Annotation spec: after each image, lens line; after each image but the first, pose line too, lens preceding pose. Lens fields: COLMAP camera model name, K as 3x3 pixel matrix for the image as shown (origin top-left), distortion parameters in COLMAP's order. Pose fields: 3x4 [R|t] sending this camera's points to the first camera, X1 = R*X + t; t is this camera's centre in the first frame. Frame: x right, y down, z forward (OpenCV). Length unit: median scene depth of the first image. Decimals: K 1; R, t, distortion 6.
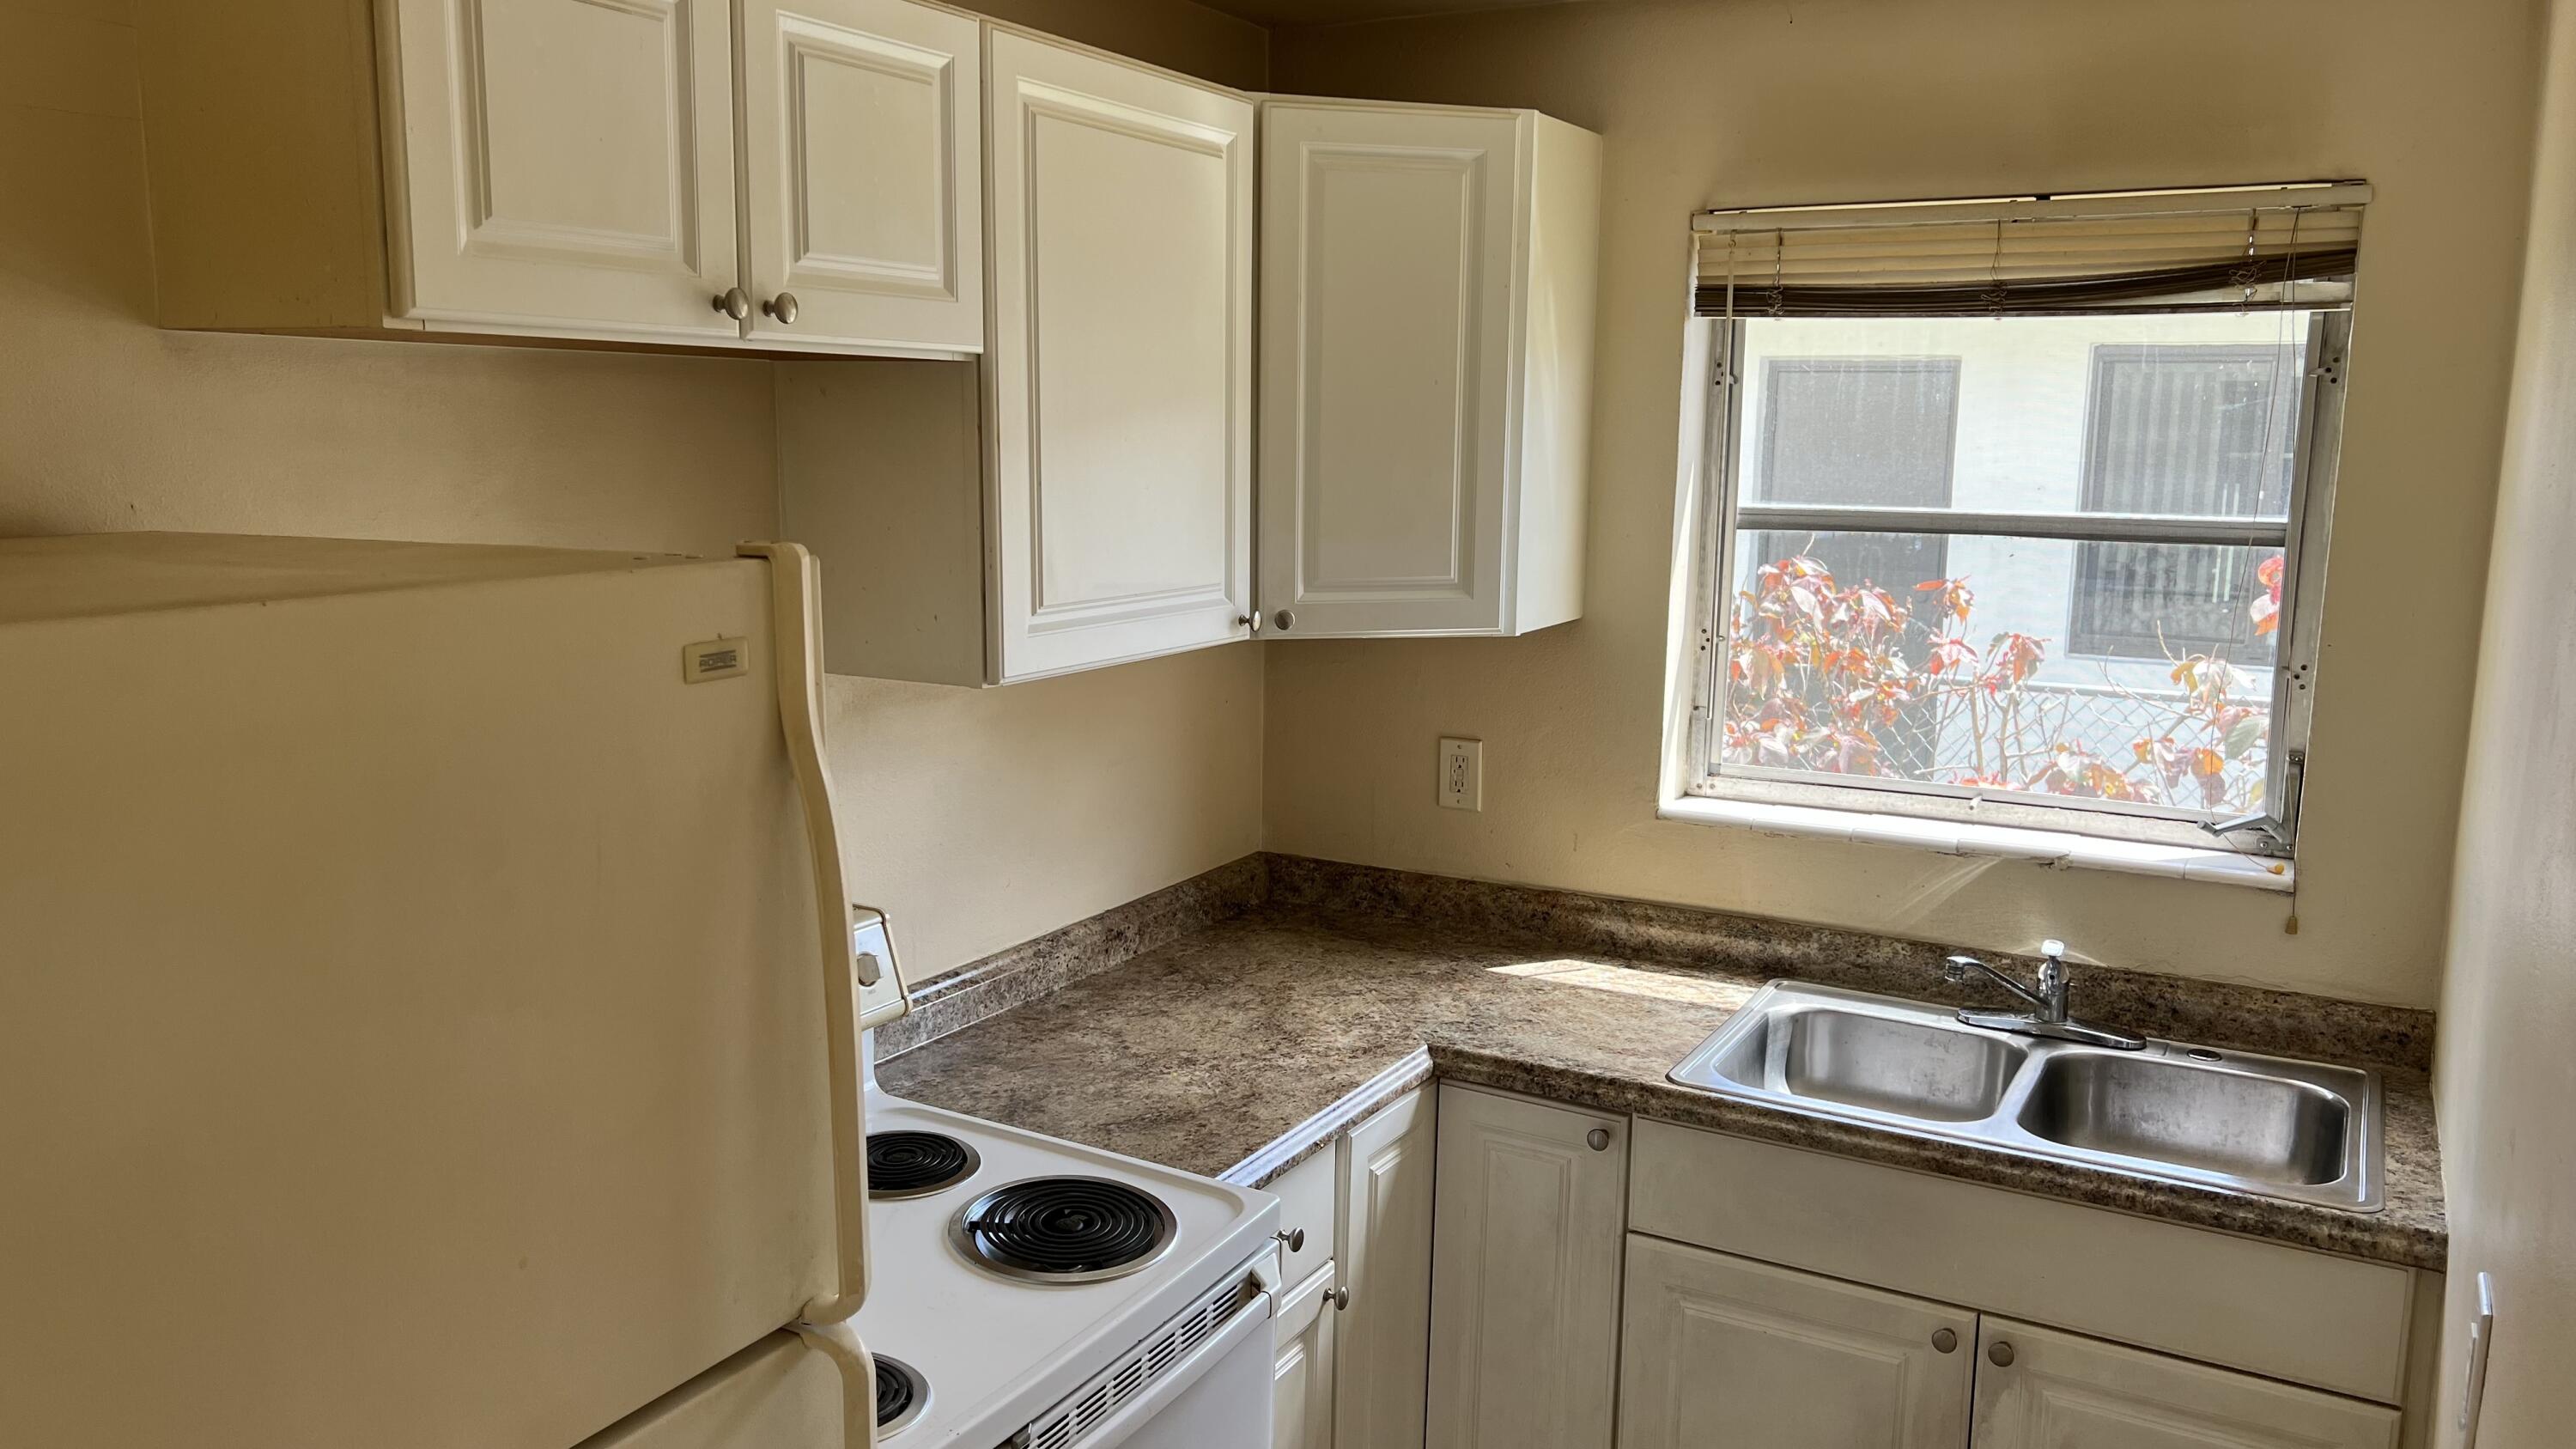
lens RADIAL K [[1939.6, 0, 1280.7], [0, 1939.6, 708.9], [0, 0, 1]] dist [0.022236, -0.030547]
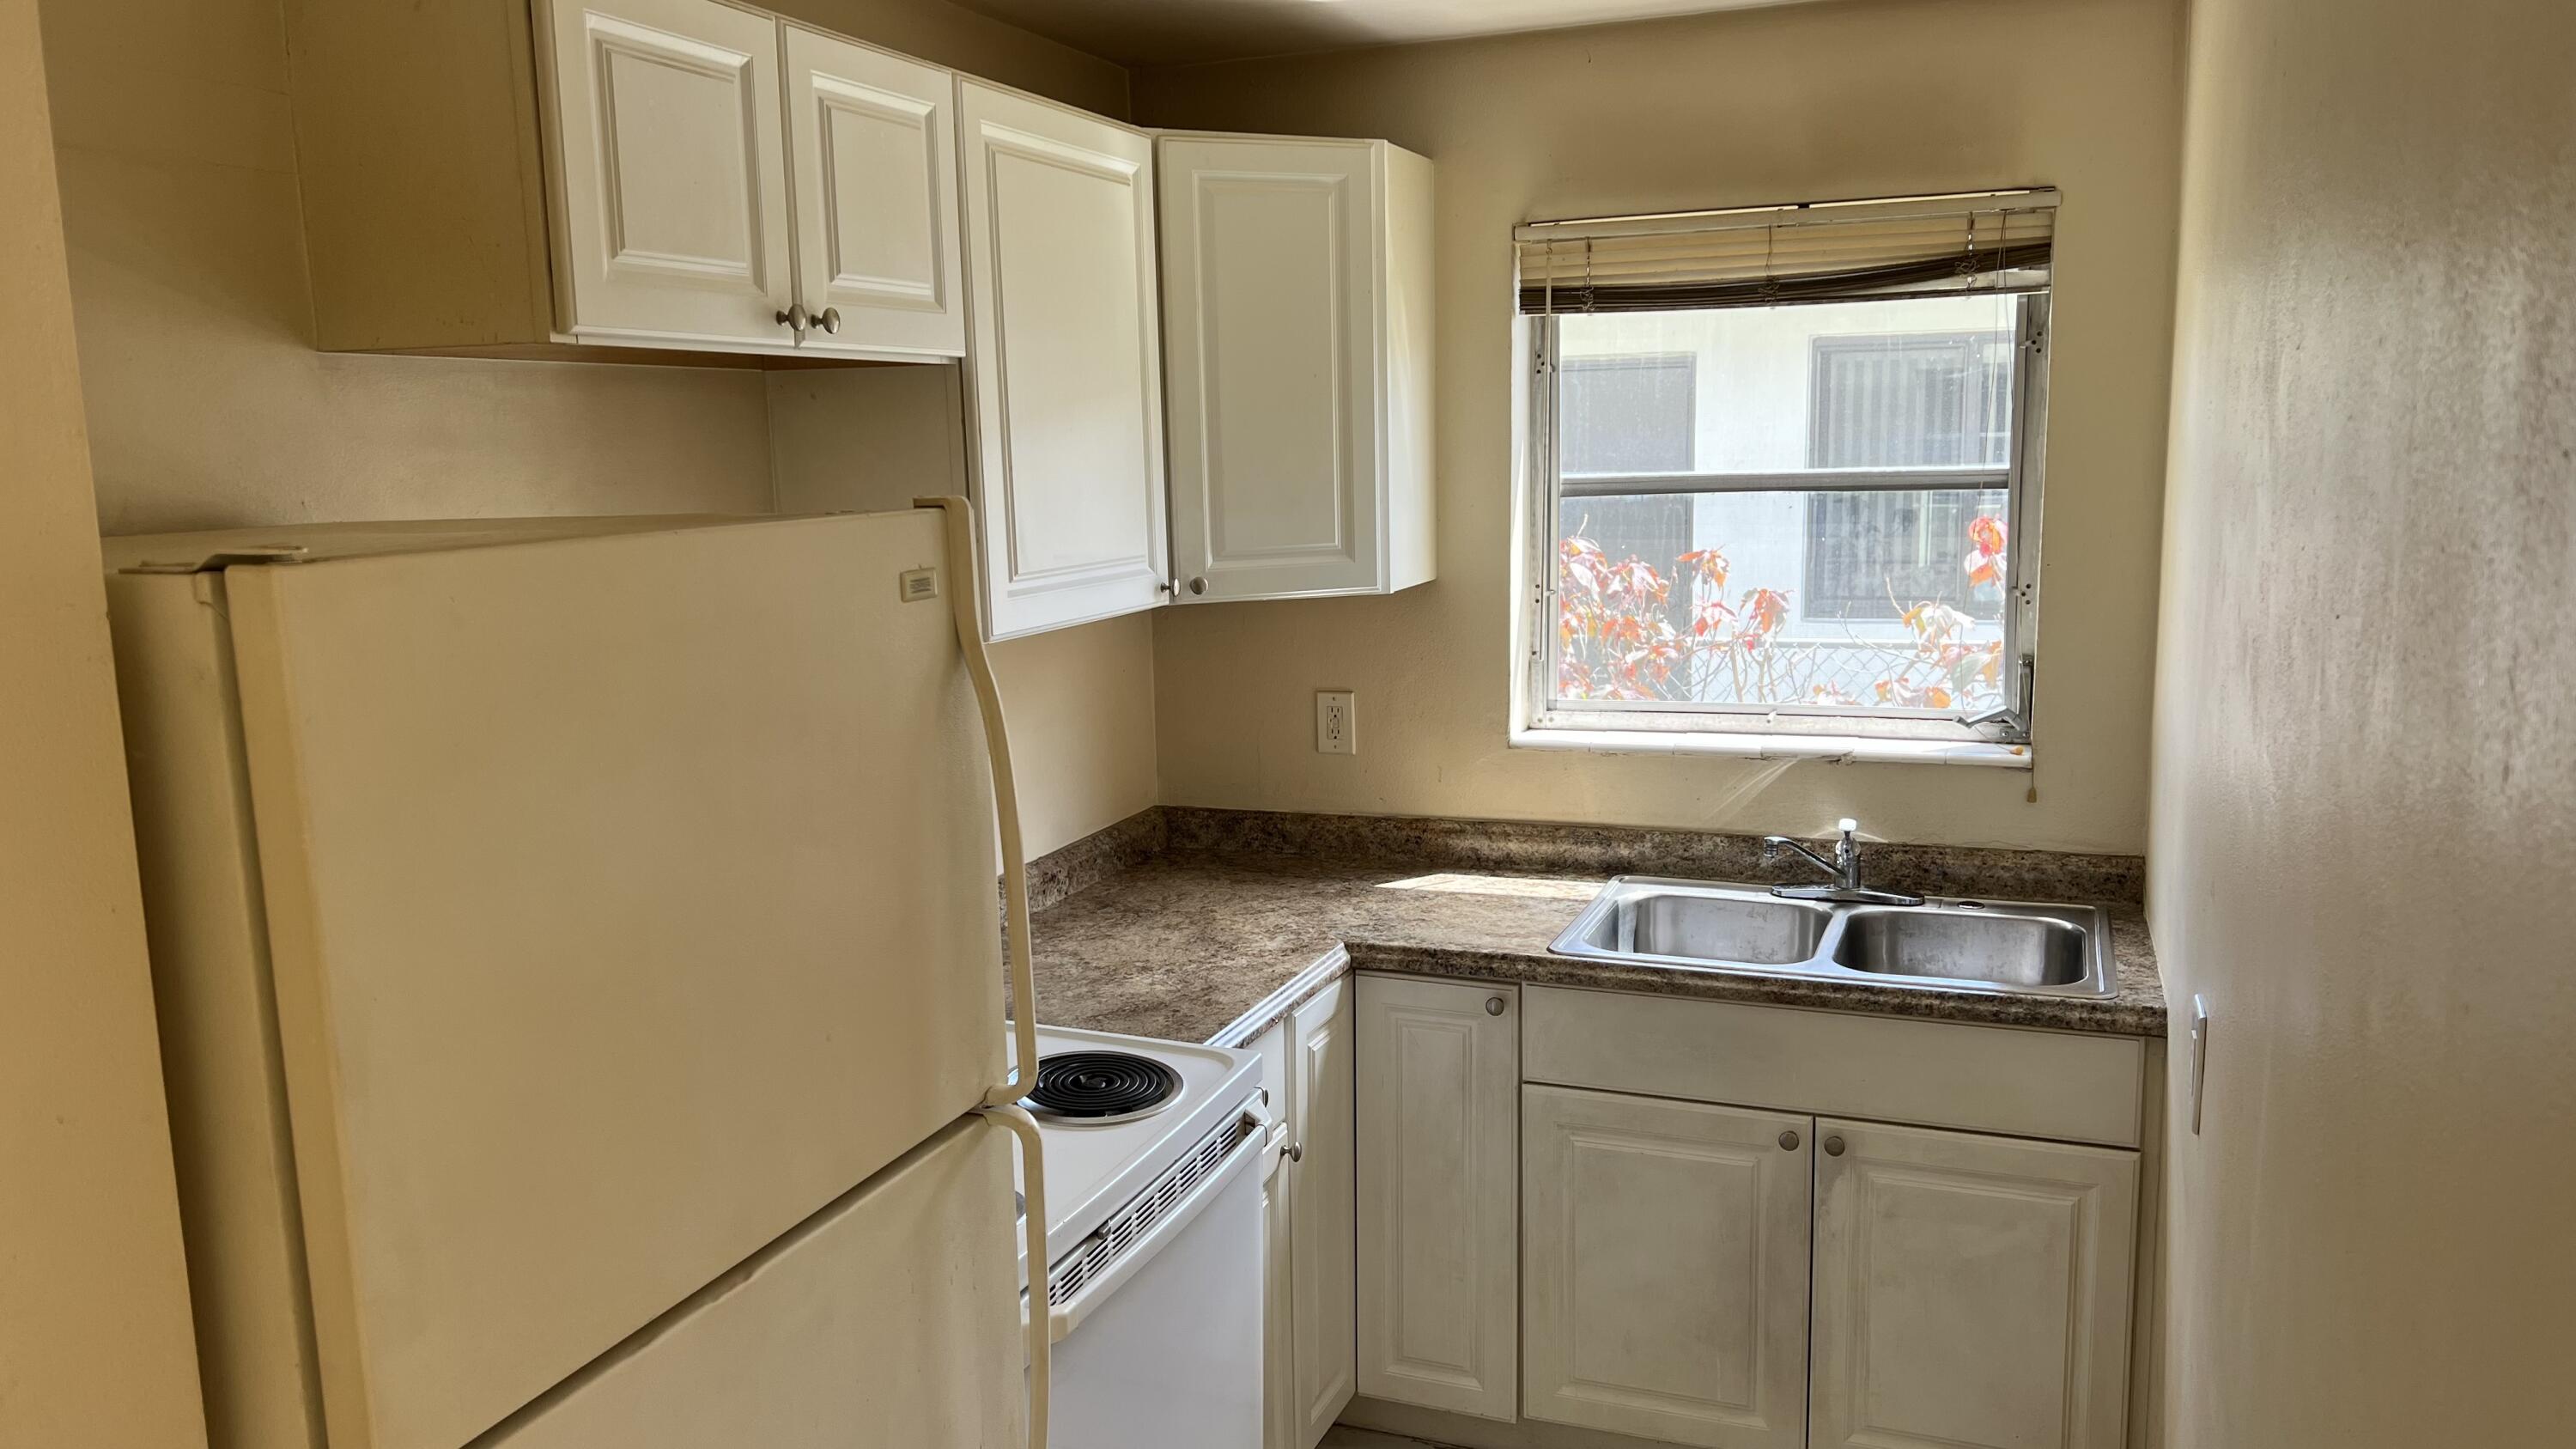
lens RADIAL K [[1939.6, 0, 1286.3], [0, 1939.6, 733.8], [0, 0, 1]] dist [0.022236, -0.030547]
pose [[0.989339, -0.056695, 0.134142, -0.108321], [0.056373, 0.998391, 0.006202, 0.038569], [-0.134278, 0.001426, 0.990943, -0.152978]]
